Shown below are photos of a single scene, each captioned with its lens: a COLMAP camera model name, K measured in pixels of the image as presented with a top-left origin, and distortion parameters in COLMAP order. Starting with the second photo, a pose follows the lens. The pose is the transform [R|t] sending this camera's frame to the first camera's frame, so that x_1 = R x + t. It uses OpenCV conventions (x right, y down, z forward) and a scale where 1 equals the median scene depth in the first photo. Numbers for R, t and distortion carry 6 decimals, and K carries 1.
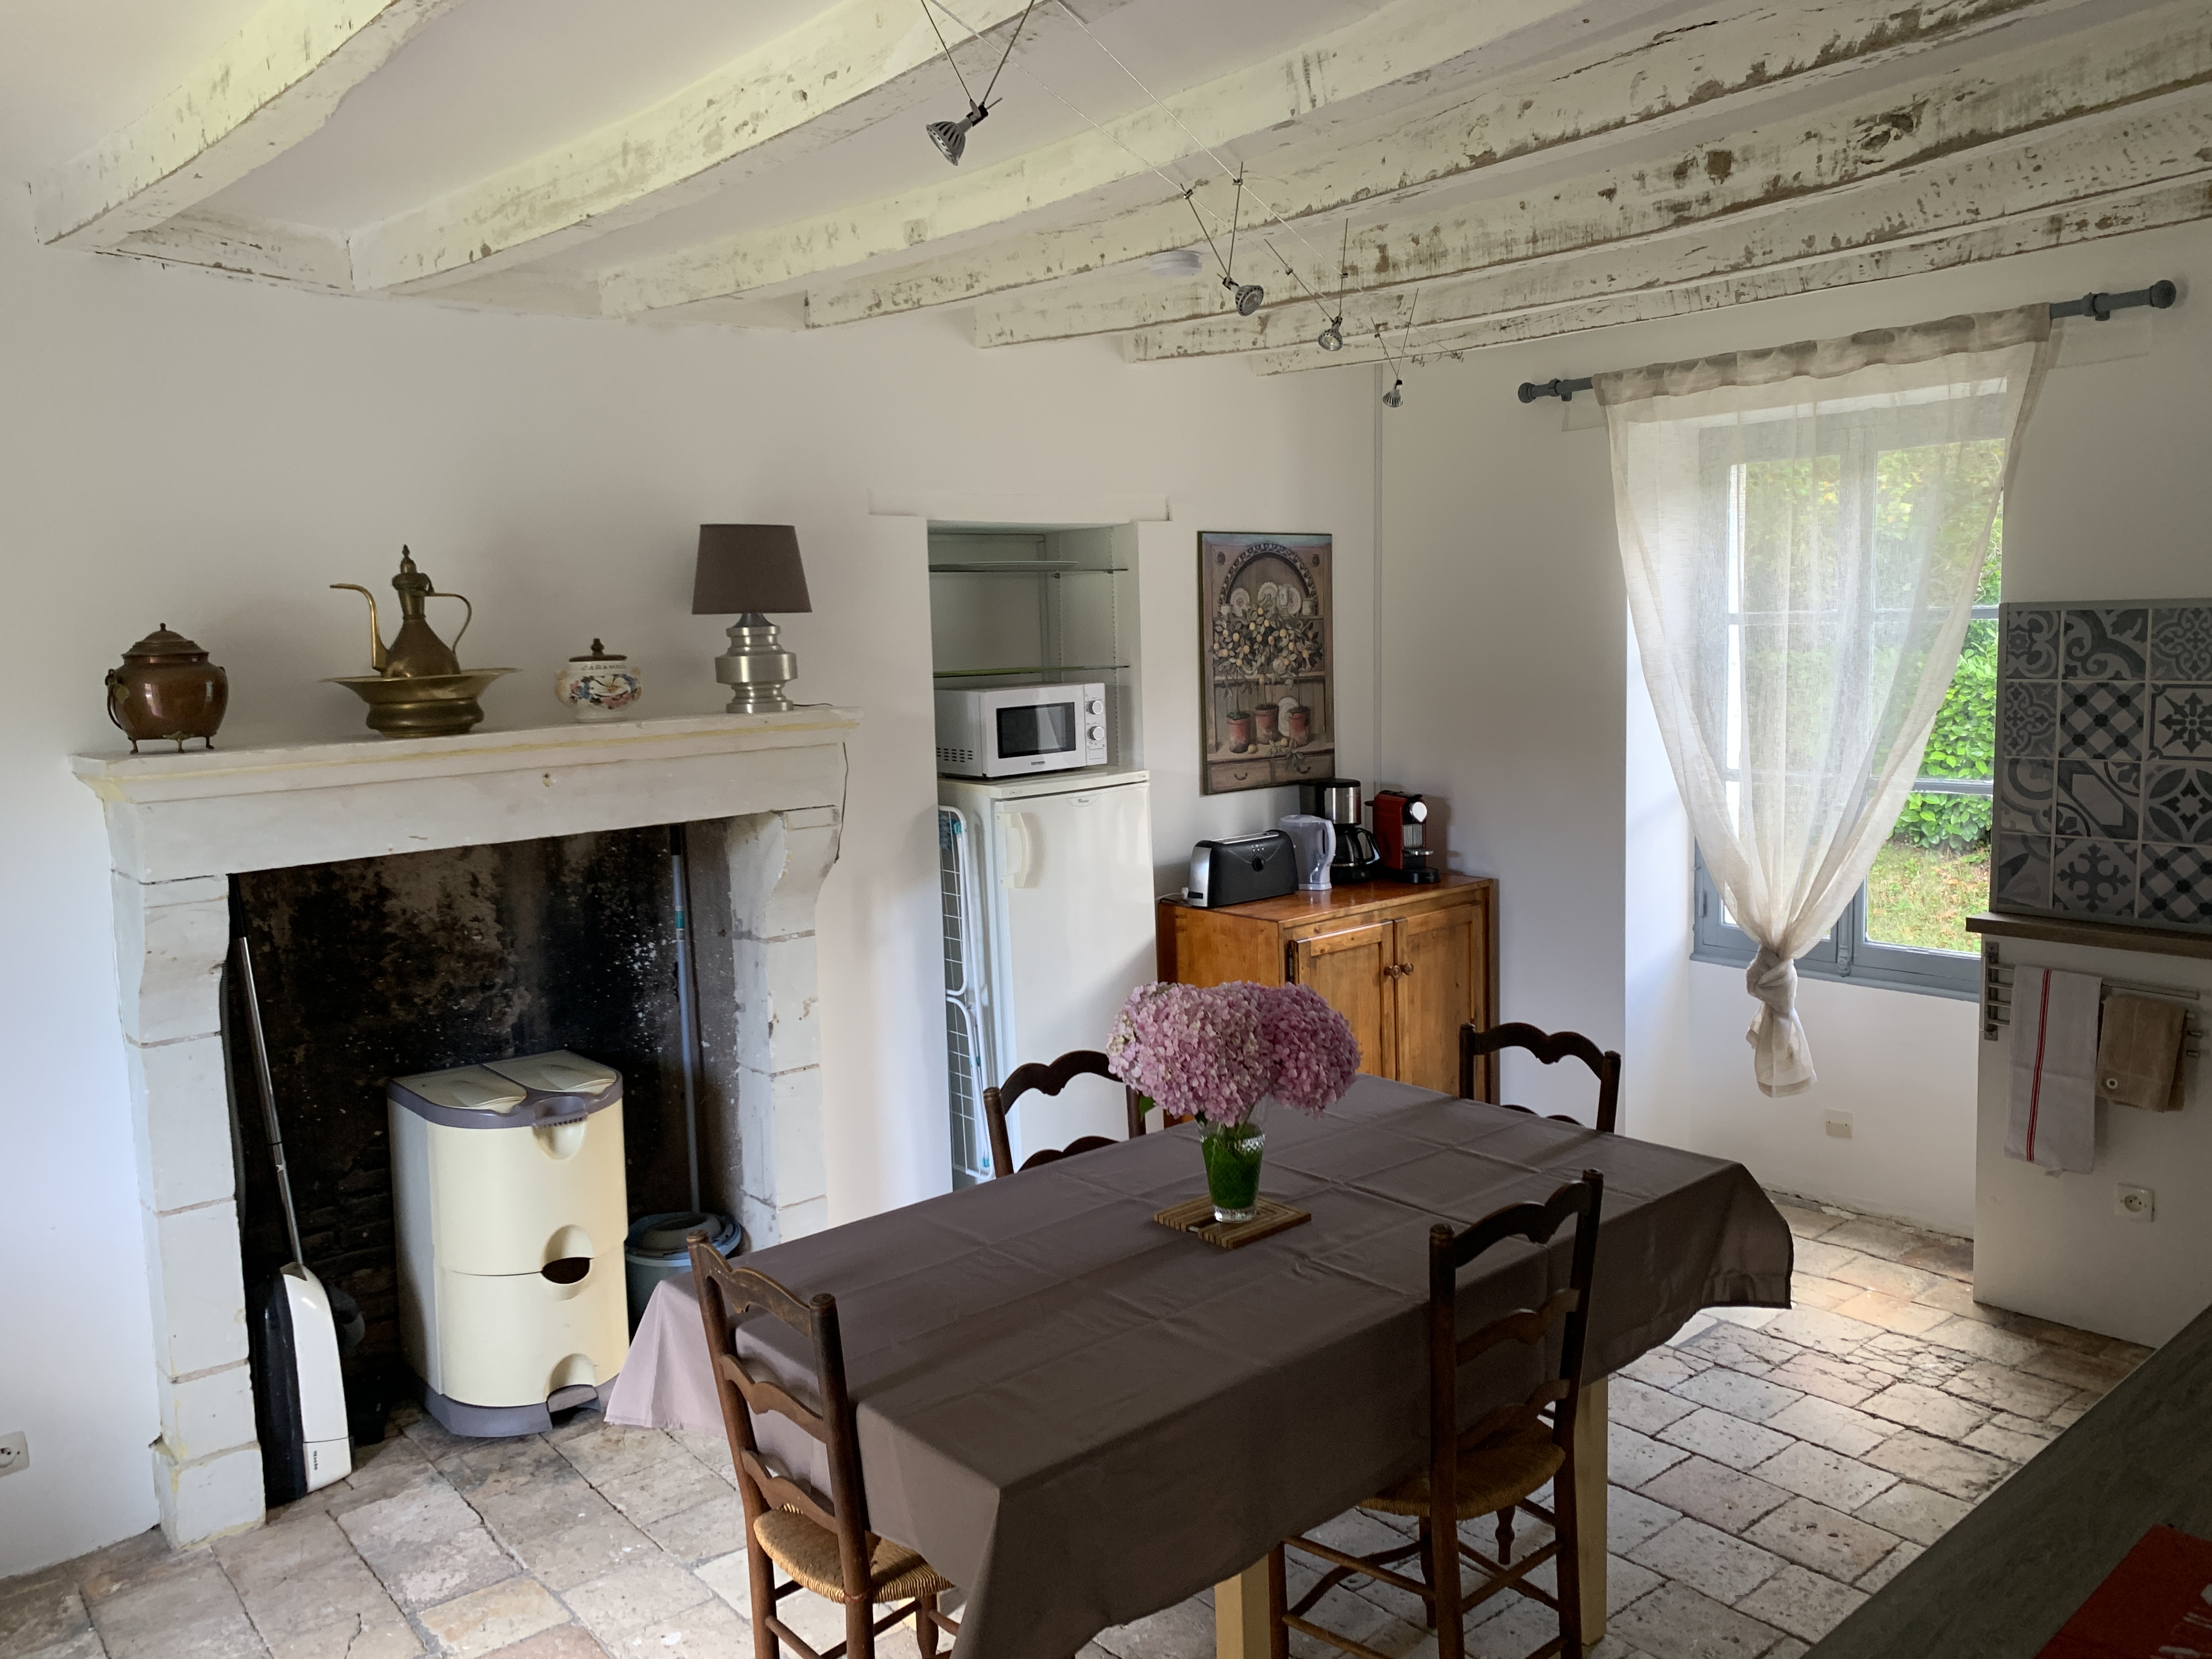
lens RADIAL K [[1676.8, 0, 1092.0], [0, 1676.8, 823.4], [0, 0, 1]] dist [0.024422, -0.024137]
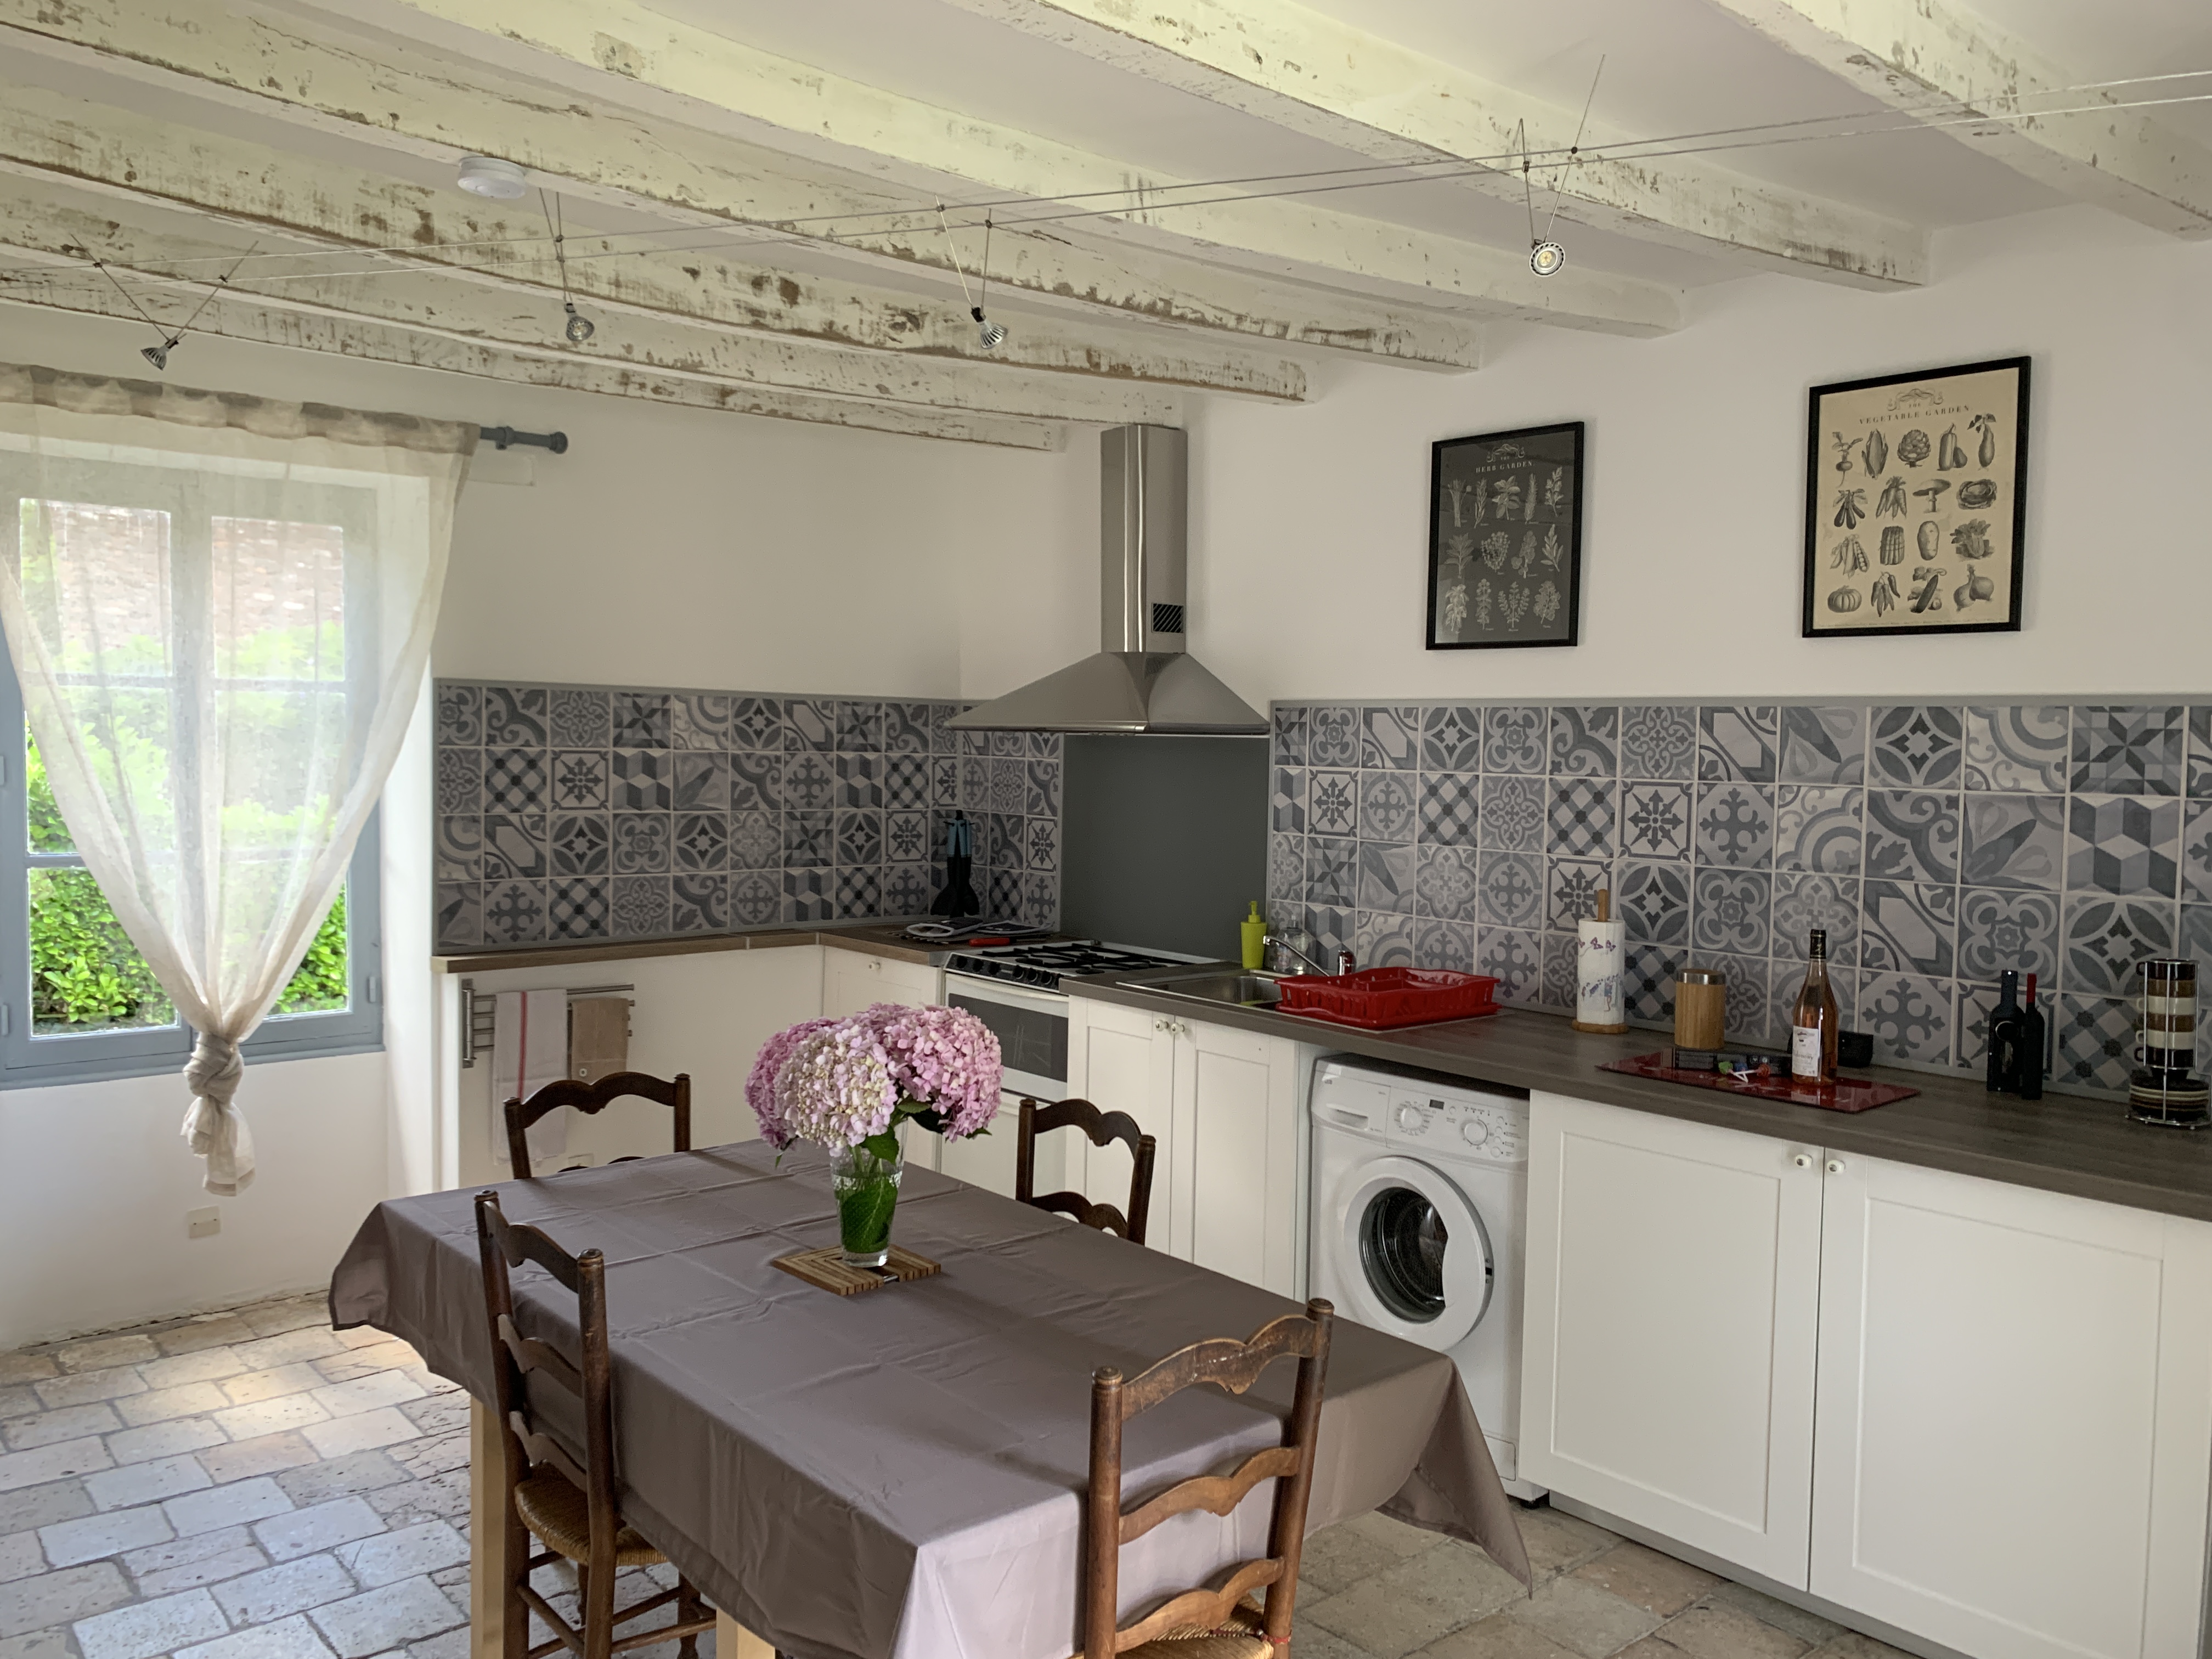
lens RADIAL K [[1676.8, 0, 1097.2], [0, 1676.8, 832.9], [0, 0, 1]] dist [0.024422, -0.024137]
pose [[-0.011652, -0.025370, 0.999610, -0.613537], [0.104542, 0.994169, 0.026450, -0.012413], [-0.994452, 0.104810, -0.008932, 0.610752]]
